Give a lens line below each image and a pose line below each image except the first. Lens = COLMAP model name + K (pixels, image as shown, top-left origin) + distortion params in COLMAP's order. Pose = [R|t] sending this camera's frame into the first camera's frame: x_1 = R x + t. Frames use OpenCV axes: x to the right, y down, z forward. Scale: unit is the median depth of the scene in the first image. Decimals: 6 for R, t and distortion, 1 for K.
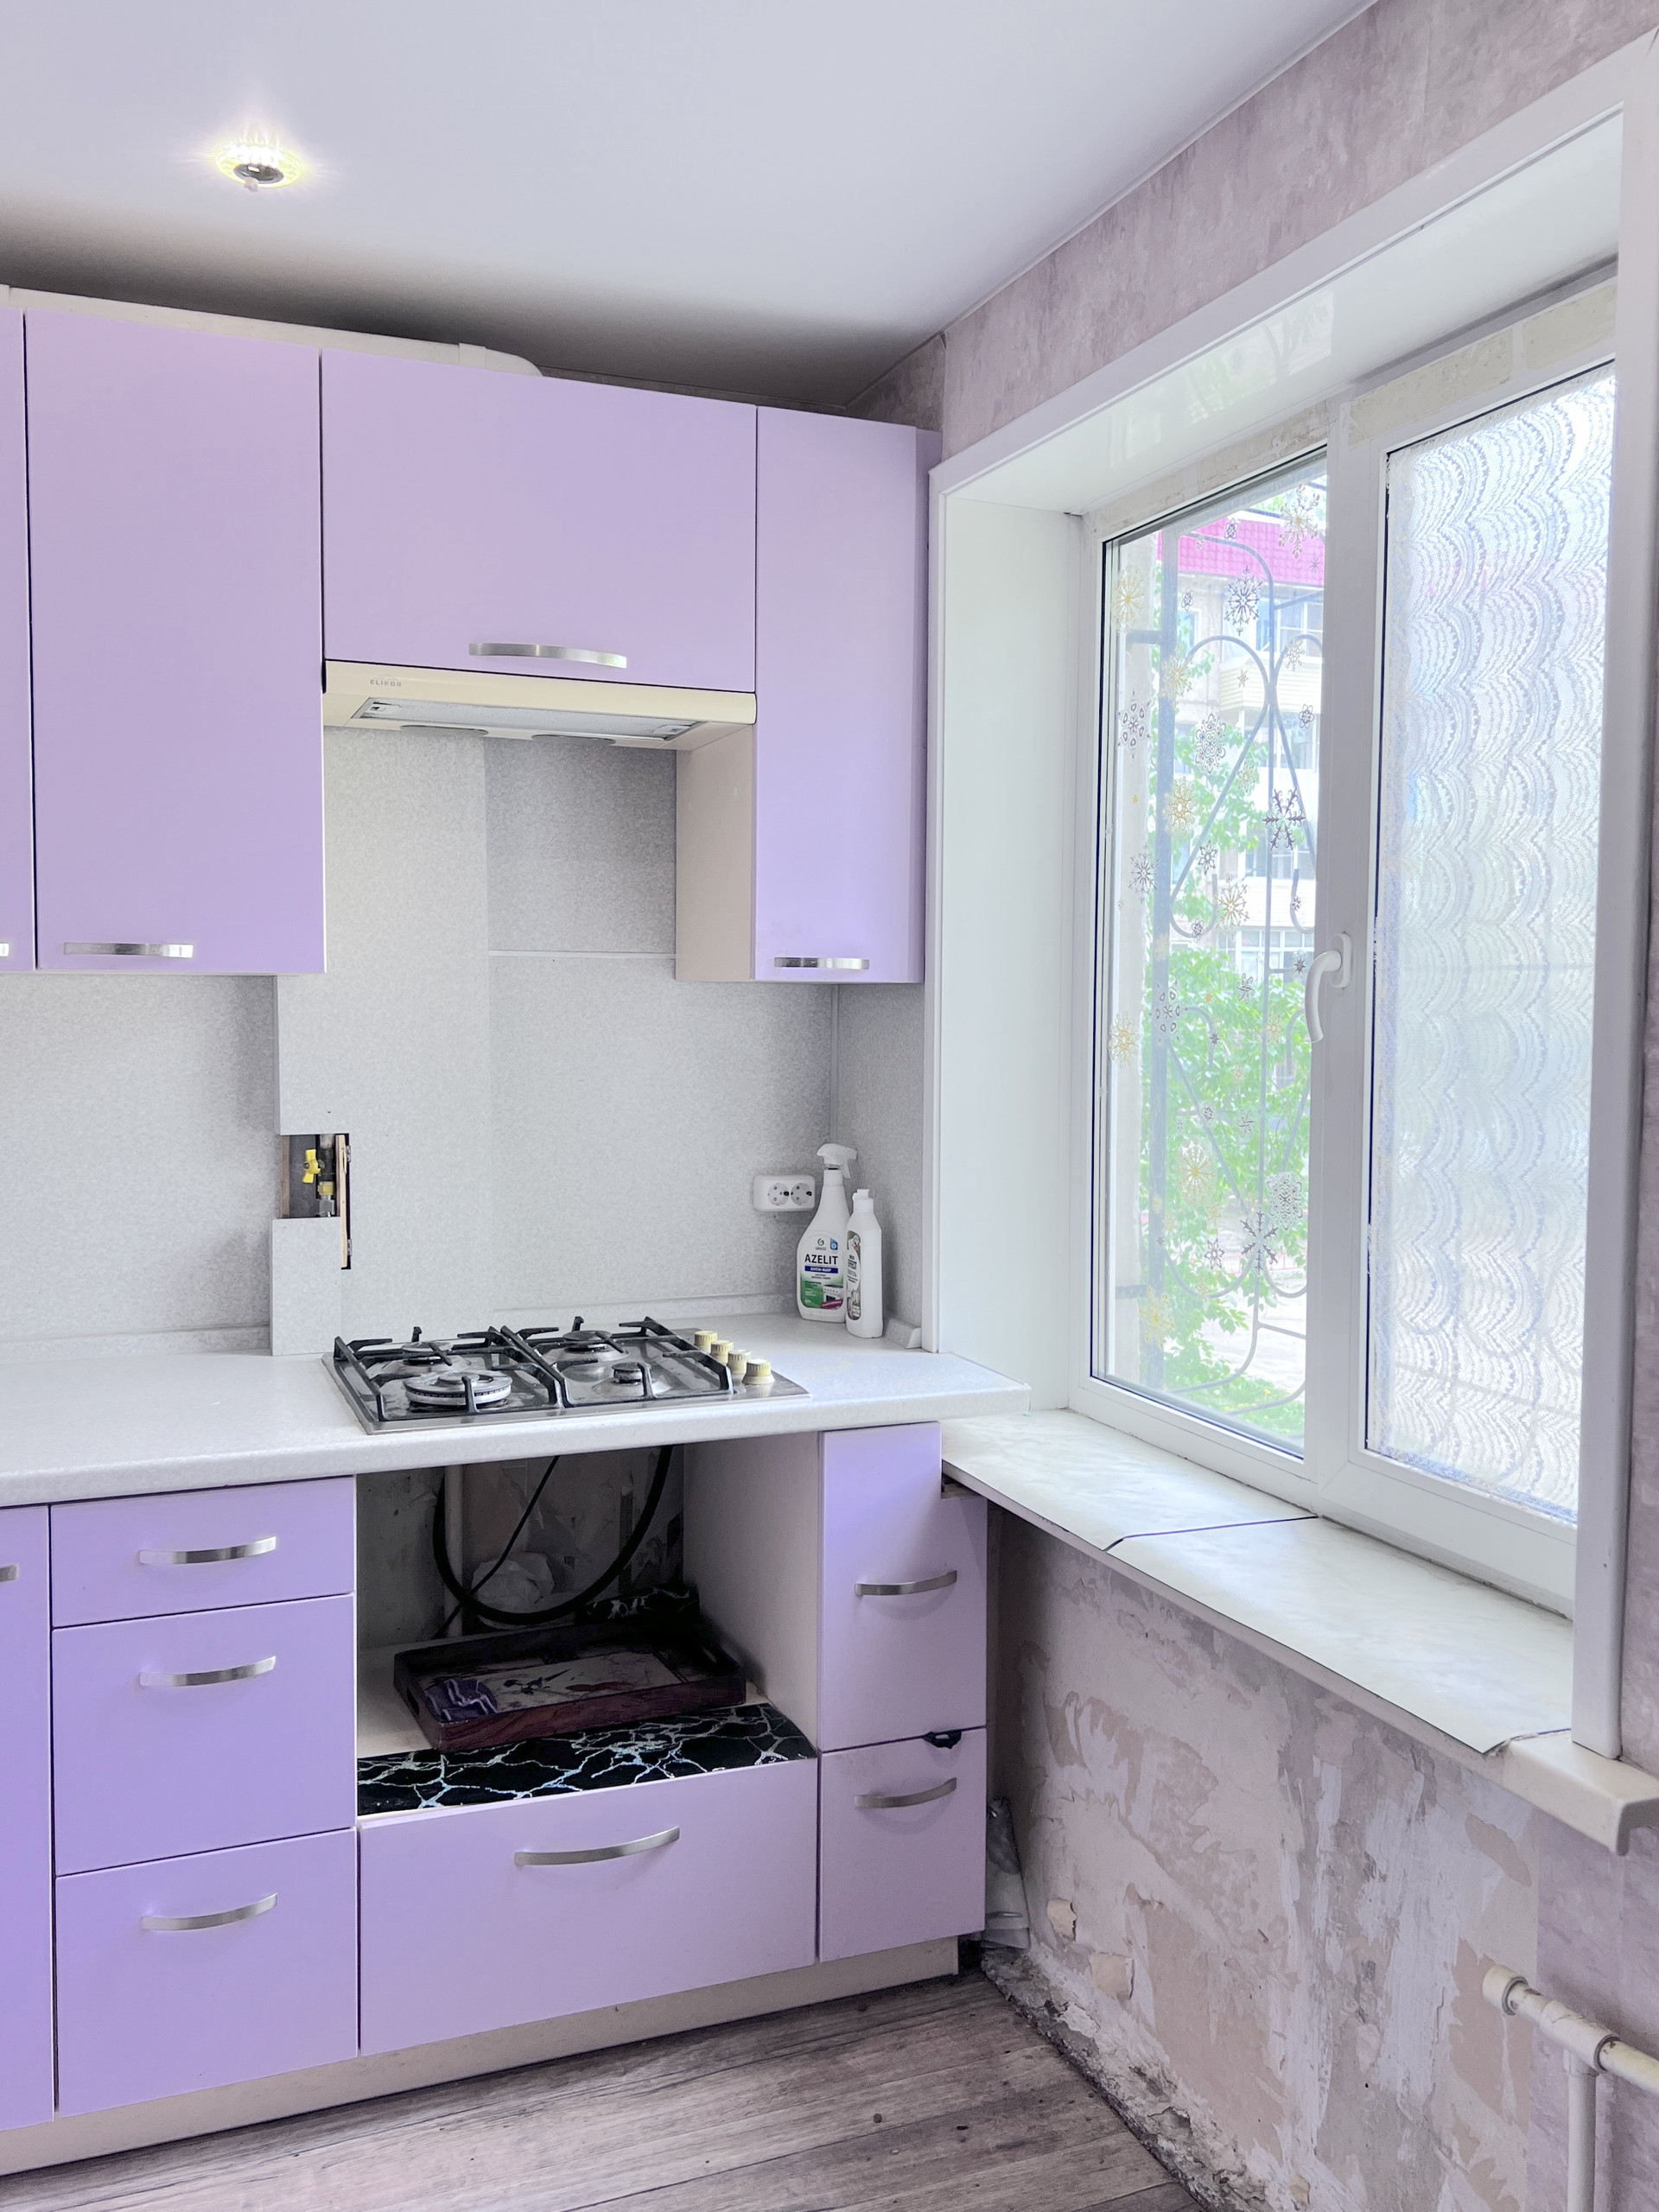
lens RADIAL K [[1814.9, 0, 819.6], [0, 1814.9, 1110.1], [0, 0, 1]] dist [0.068335, -0.070038]
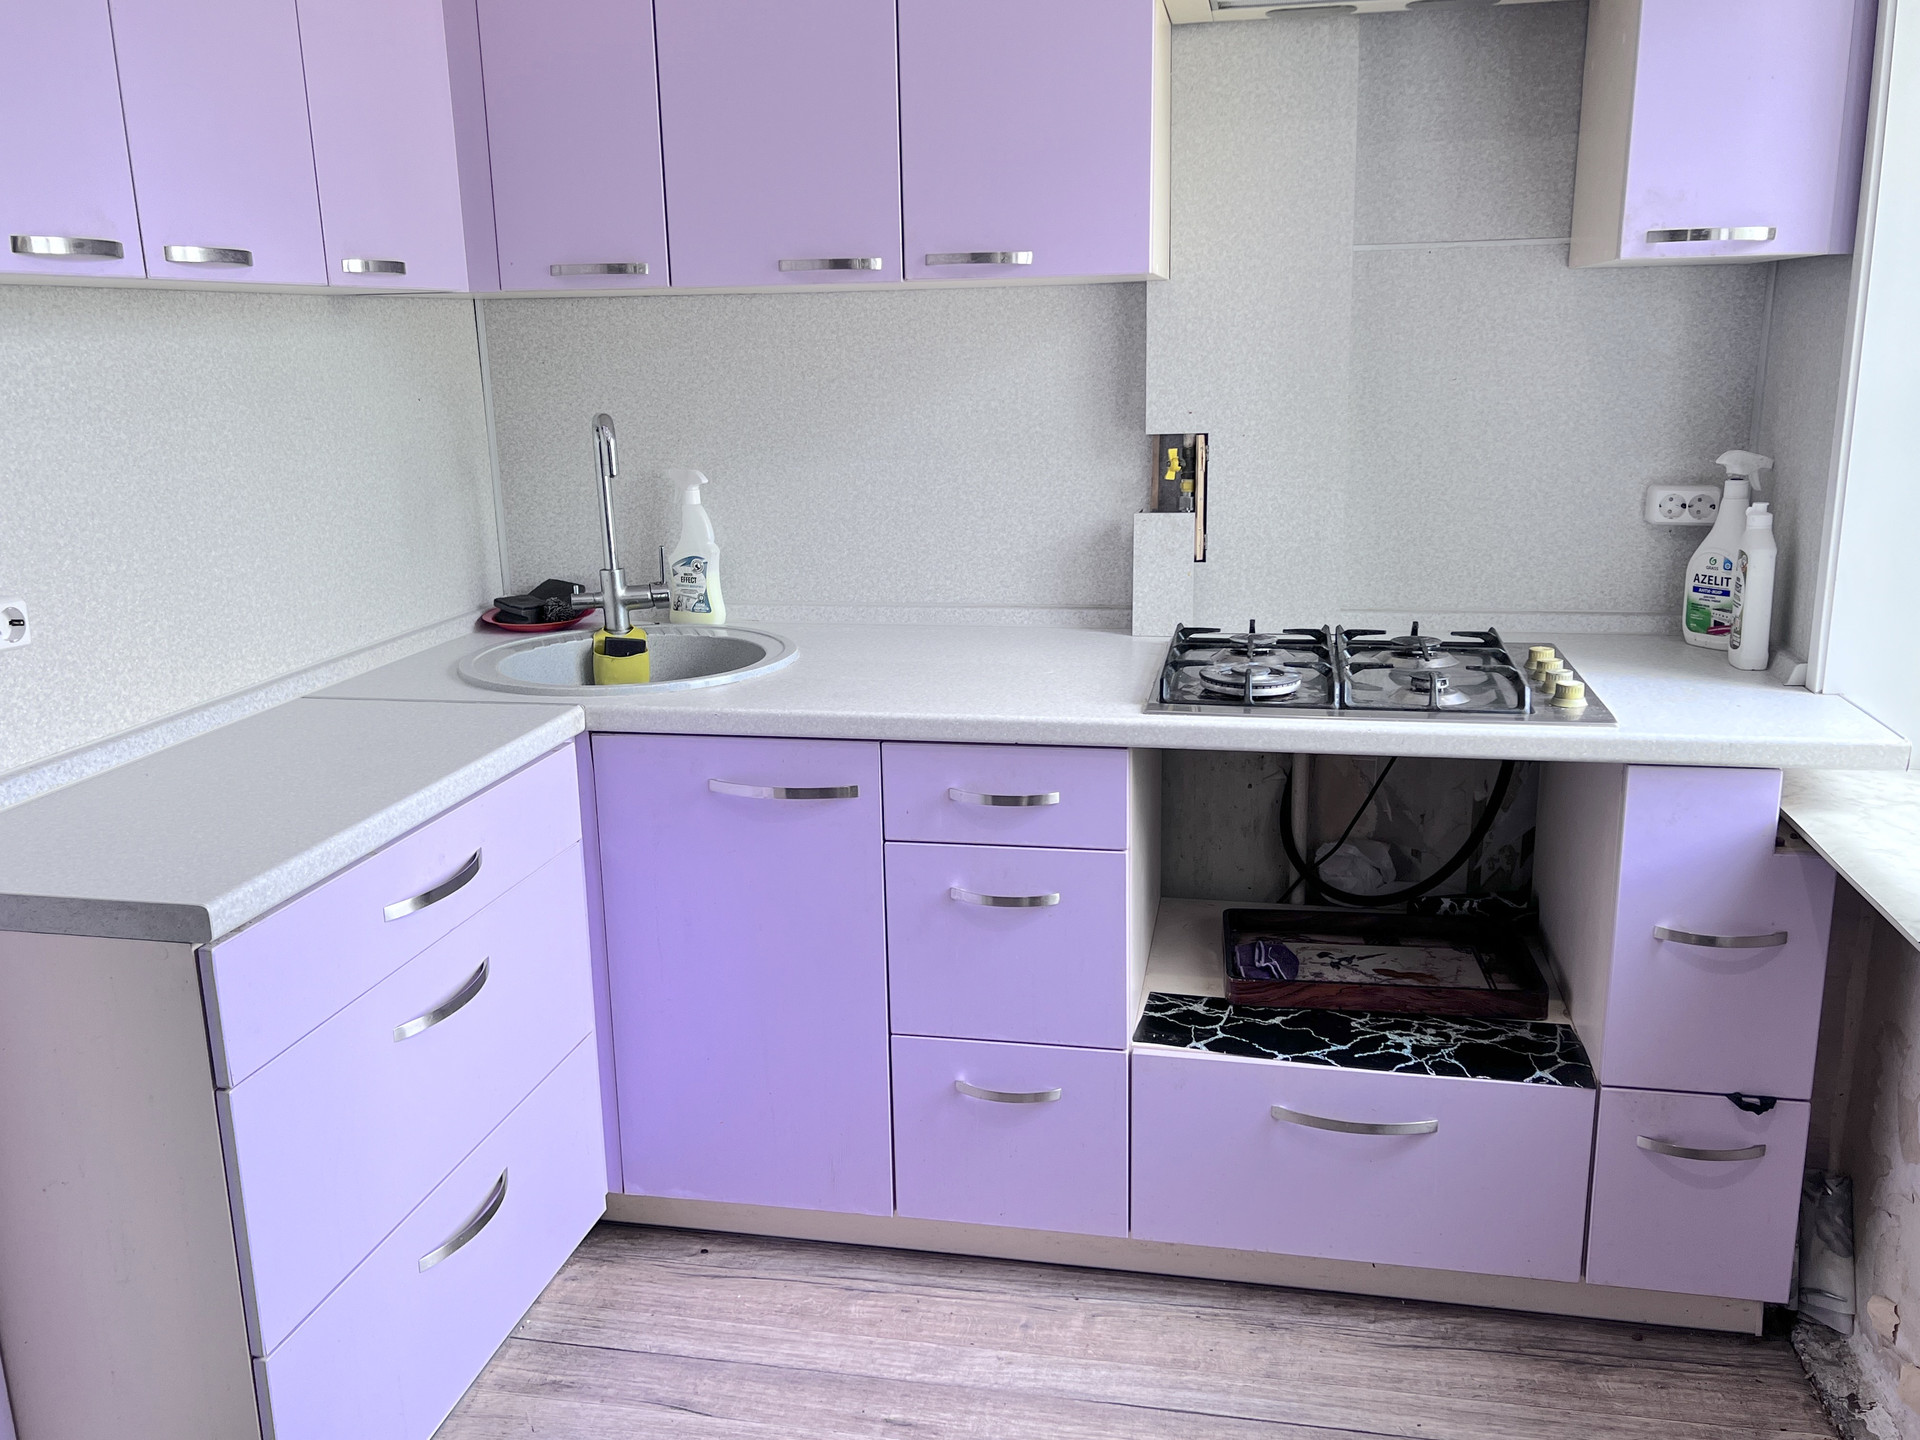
lens RADIAL K [[1575.4, 0, 948.6], [0, 1575.4, 729.5], [0, 0, 1]] dist [0.068335, -0.070038]
pose [[0.840429, 0.109032, -0.530839, 0.133208], [-0.008661, 0.982128, 0.188012, 0.011069], [0.541852, -0.153413, 0.826354, 0.142727]]
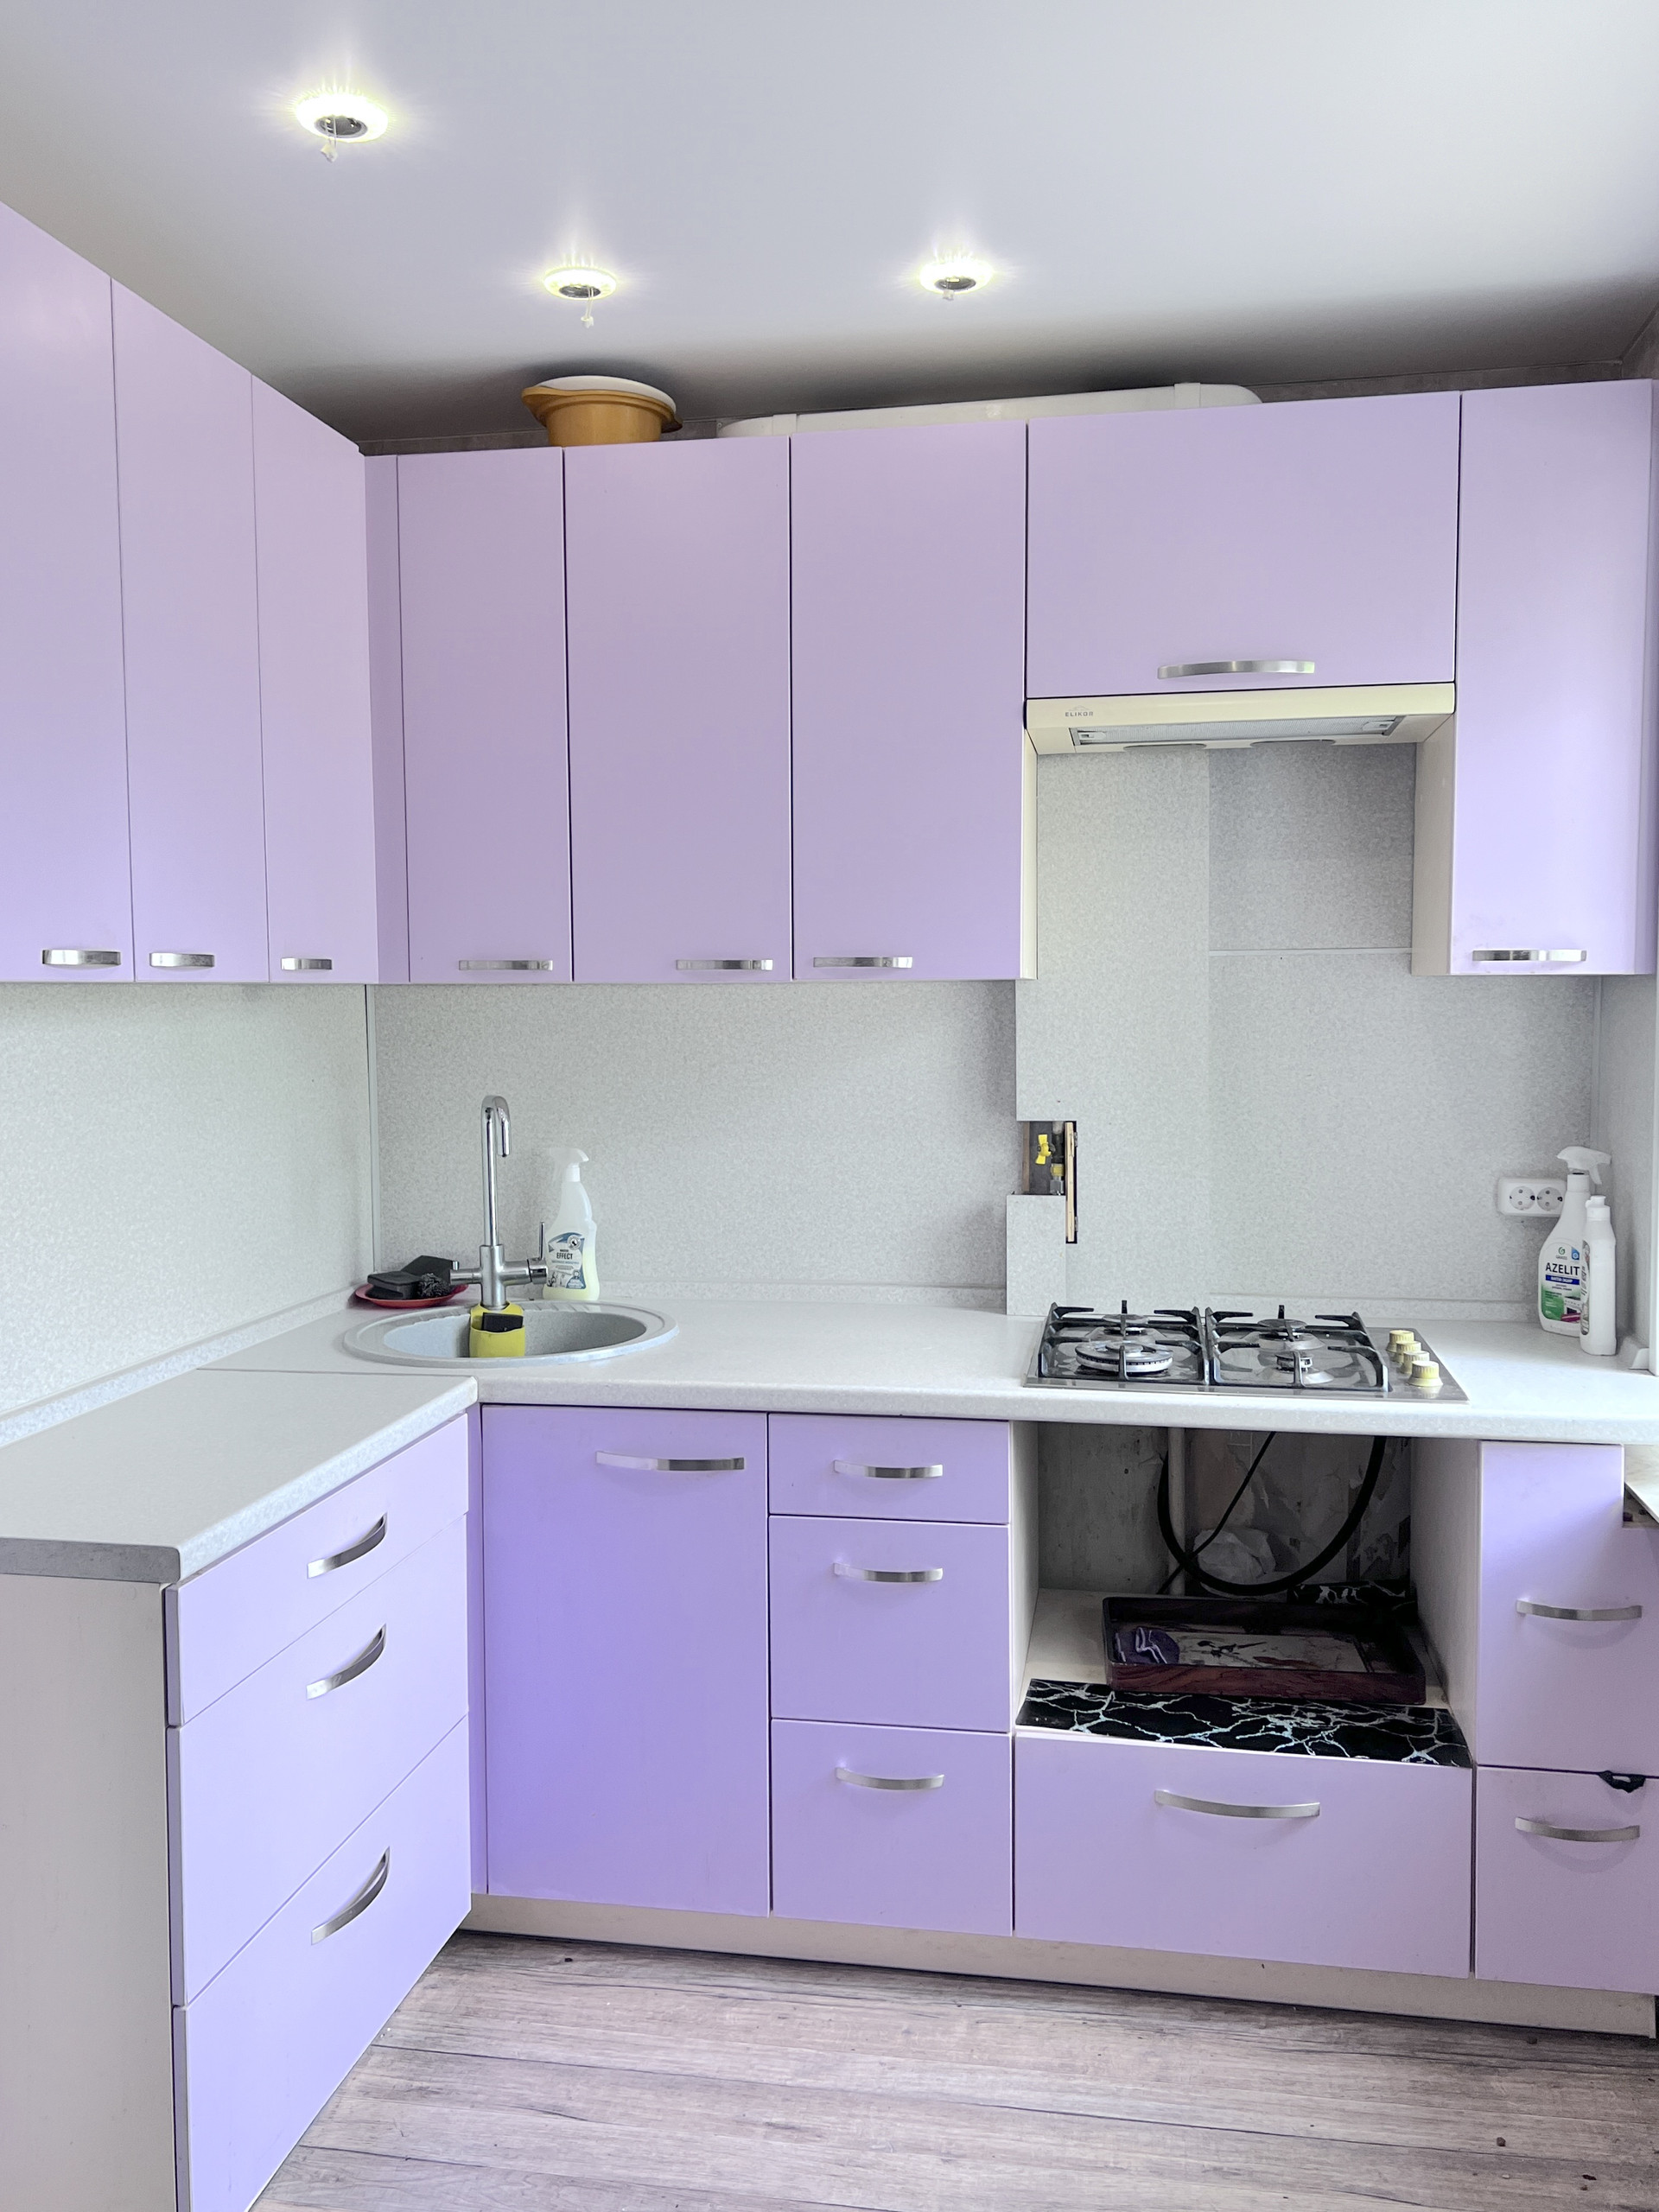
lens RADIAL K [[1814.9, 0, 826.0], [0, 1814.9, 1117.9], [0, 0, 1]] dist [0.068335, -0.070038]
pose [[0.855182, 0.024974, -0.517727, 0.197104], [-0.021721, 0.999688, 0.012344, 0.000485], [0.517873, 0.000690, 0.855457, -0.020932]]
